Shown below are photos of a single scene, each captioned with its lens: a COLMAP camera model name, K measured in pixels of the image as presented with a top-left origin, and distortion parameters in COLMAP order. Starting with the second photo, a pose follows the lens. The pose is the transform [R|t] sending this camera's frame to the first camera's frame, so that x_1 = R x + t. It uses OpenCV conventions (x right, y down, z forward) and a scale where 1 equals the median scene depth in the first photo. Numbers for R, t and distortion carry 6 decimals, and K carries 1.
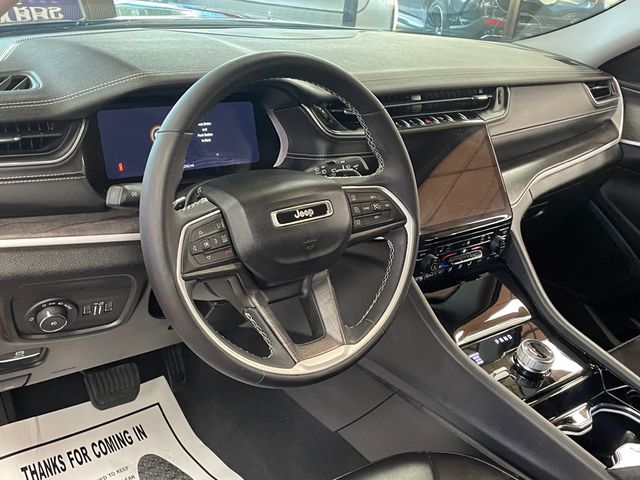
lens RADIAL K [[765.8, 0, 320.0], [0, 765.8, 240.0], [0, 0, 1]] dist [0.012793, -0.001059]
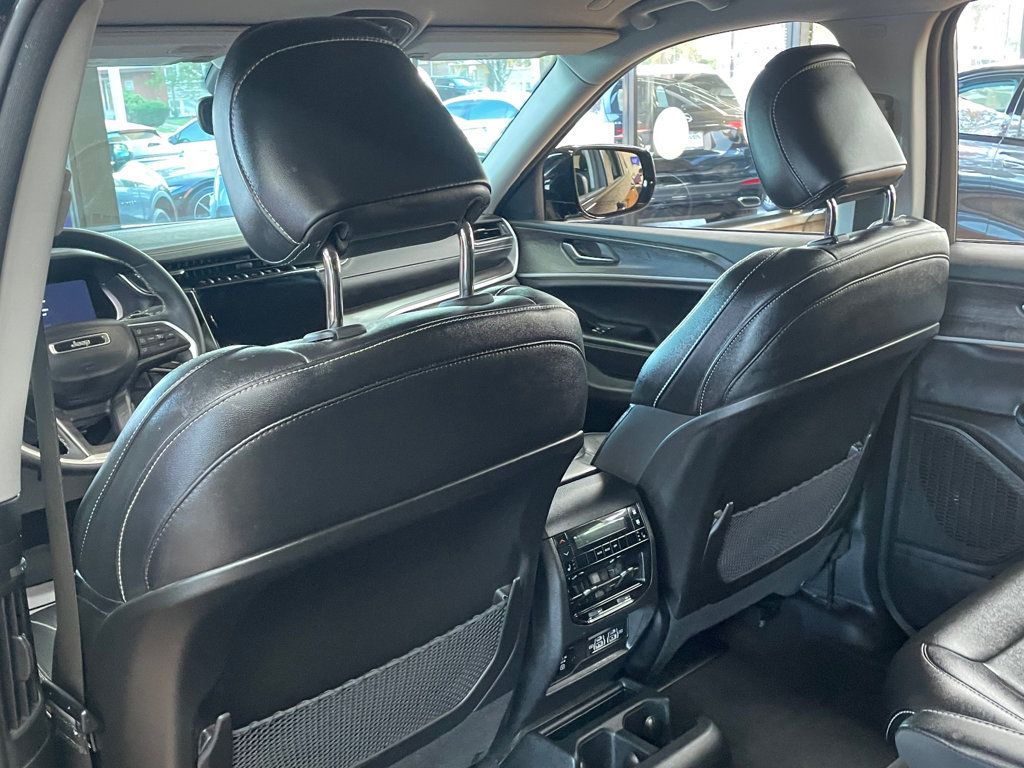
lens RADIAL K [[1031.1, 0, 512.0], [0, 1031.1, 384.0], [0, 0, 1]] dist [0.022883, 0.015545]
pose [[0.985996, -0.166751, -0.002507, 0.625637], [0.164952, 0.977351, -0.132571, 0.348597], [0.024557, 0.130301, 0.991170, -0.656050]]
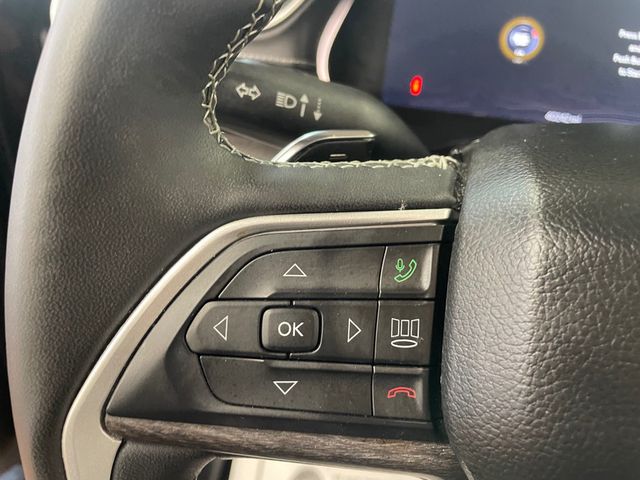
lens RADIAL K [[488.9, 0, 320.0], [0, 488.9, 240.0], [0, 0, 1]] dist [0.106778, -0.161382]
pose [[0.654549, 0.337672, -0.676419, -0.042910], [-0.299429, 0.937335, 0.178175, -0.039382], [0.694196, 0.085915, 0.714640, 0.739397]]
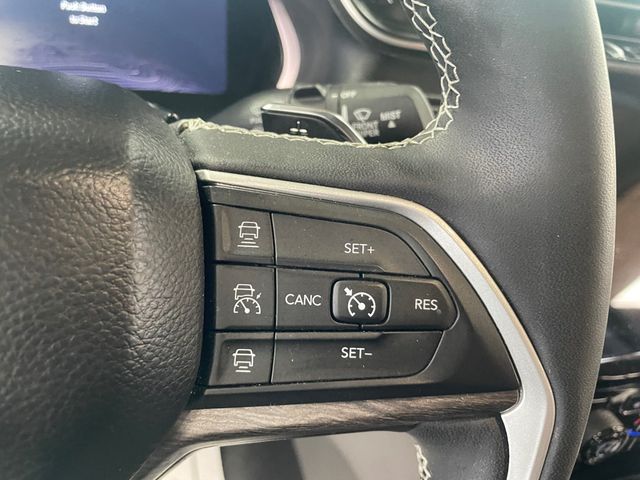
lens RADIAL K [[488.9, 0, 320.0], [0, 488.9, 240.0], [0, 0, 1]] dist [0.106778, -0.161382]
pose [[0.910154, 0.209329, -0.357492, 0.103908], [-0.186015, 0.977564, 0.098828, -0.068147], [0.370158, -0.023450, 0.928673, 0.861828]]
